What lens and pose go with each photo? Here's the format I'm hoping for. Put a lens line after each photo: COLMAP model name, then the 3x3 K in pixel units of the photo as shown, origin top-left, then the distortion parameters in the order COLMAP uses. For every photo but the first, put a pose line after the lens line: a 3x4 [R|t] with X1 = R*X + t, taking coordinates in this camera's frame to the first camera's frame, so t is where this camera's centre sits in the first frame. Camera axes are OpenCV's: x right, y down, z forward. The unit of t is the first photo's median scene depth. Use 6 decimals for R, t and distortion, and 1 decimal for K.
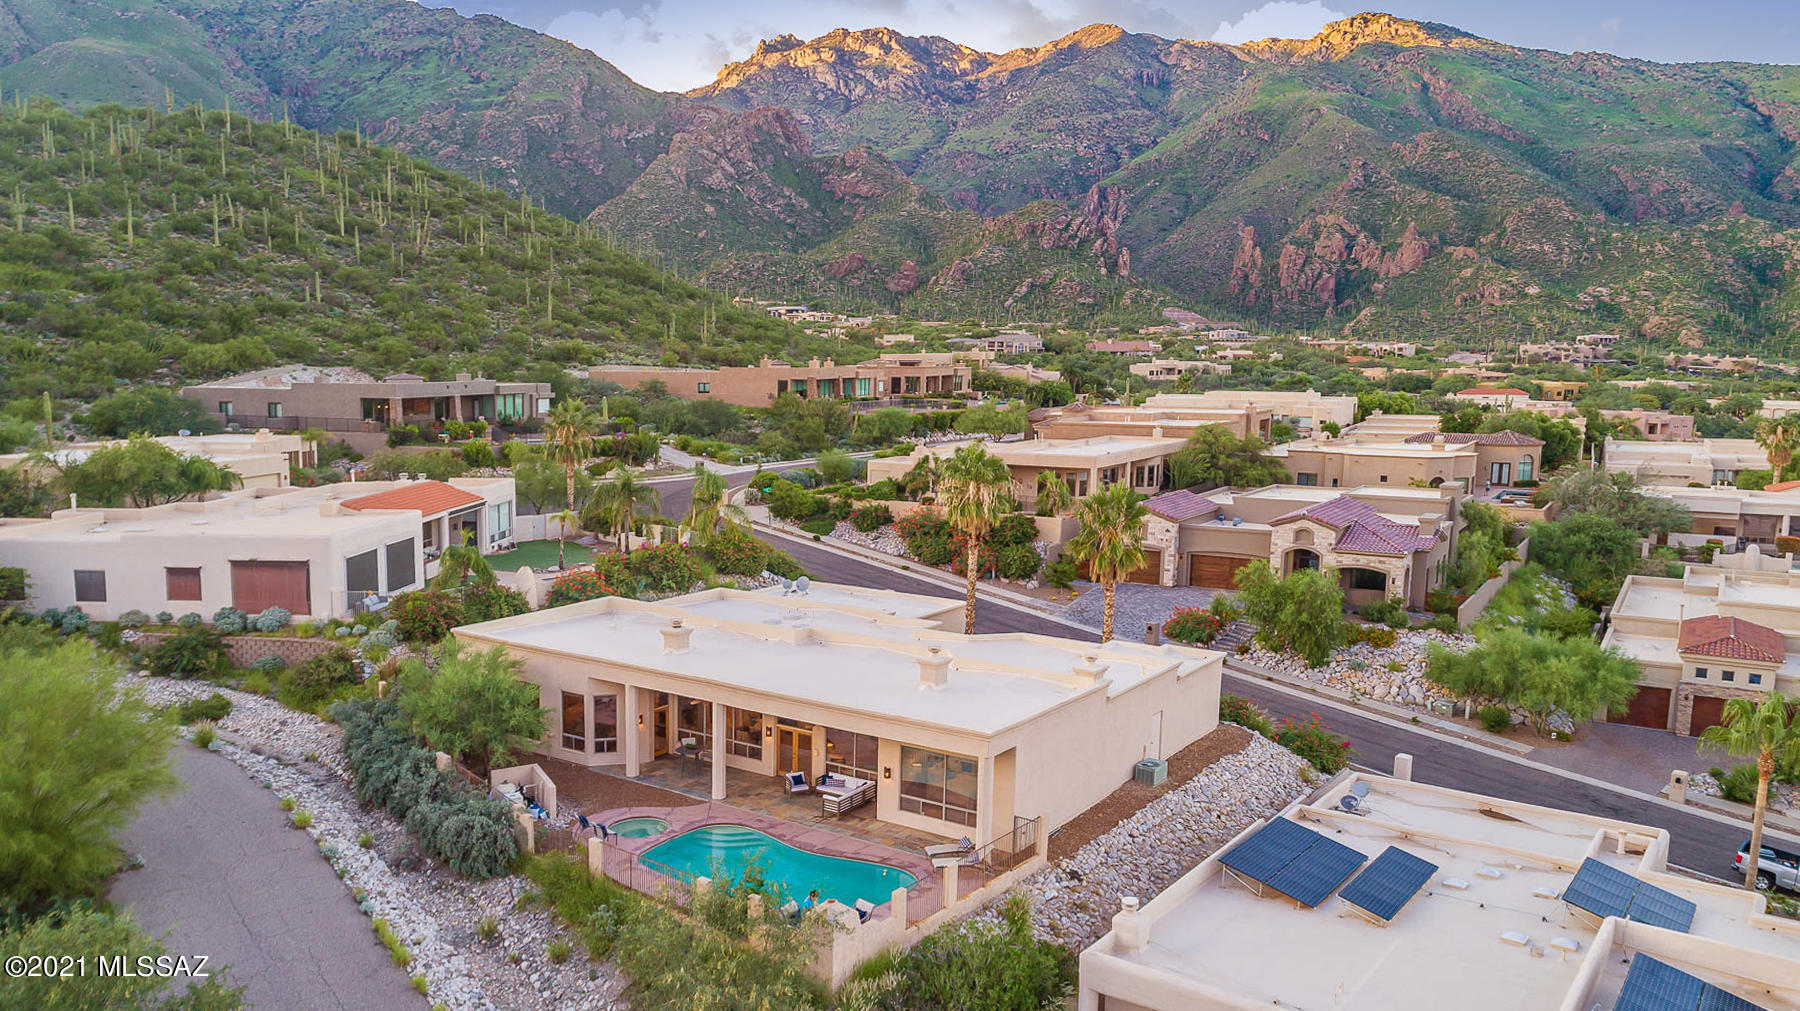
lens RADIAL K [[1346.4, 0, 1013.9], [0, 1346.4, 506.6], [0, 0, 1]] dist [-0.007618, 0.003213]
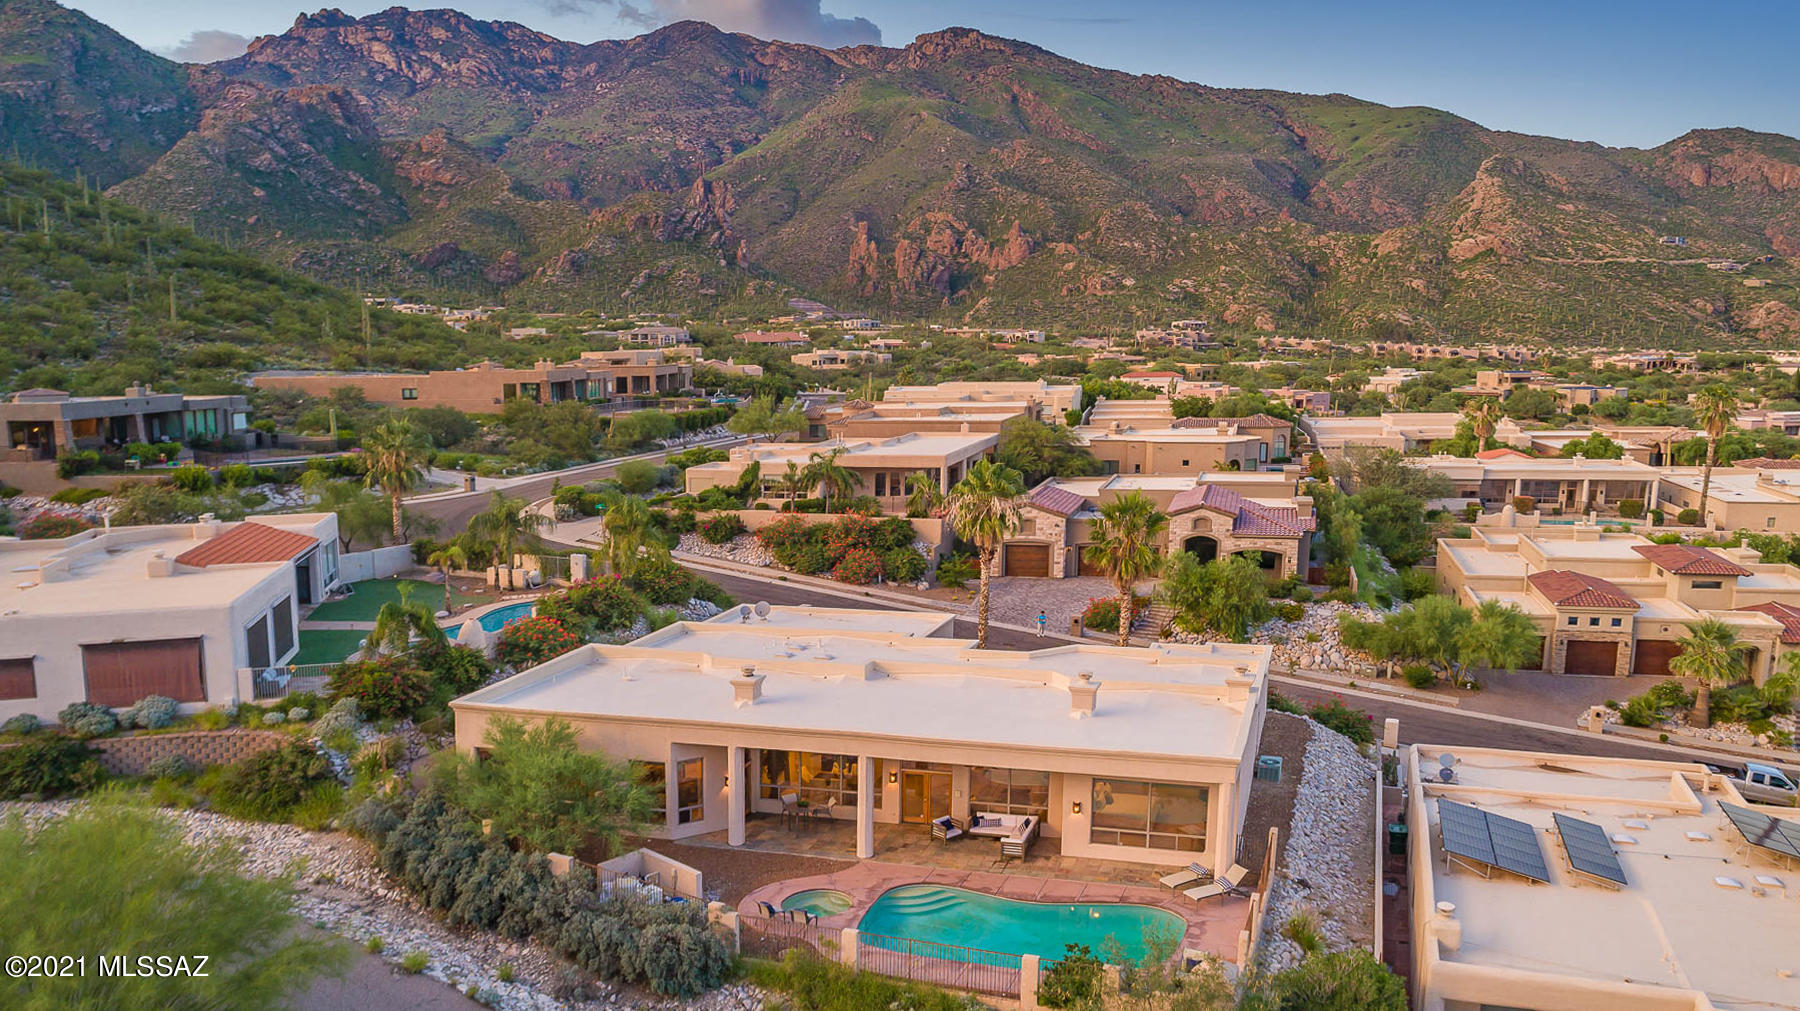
lens RADIAL K [[1239.2, 0, 900.0], [0, 1239.2, 505.5], [0, 0, 1]] dist [-0.005743, 0.006198]
pose [[0.943167, -0.062115, 0.326463, -0.217876], [0.053004, 0.997918, 0.036739, -0.027309], [-0.328065, -0.017347, 0.944496, 0.084024]]
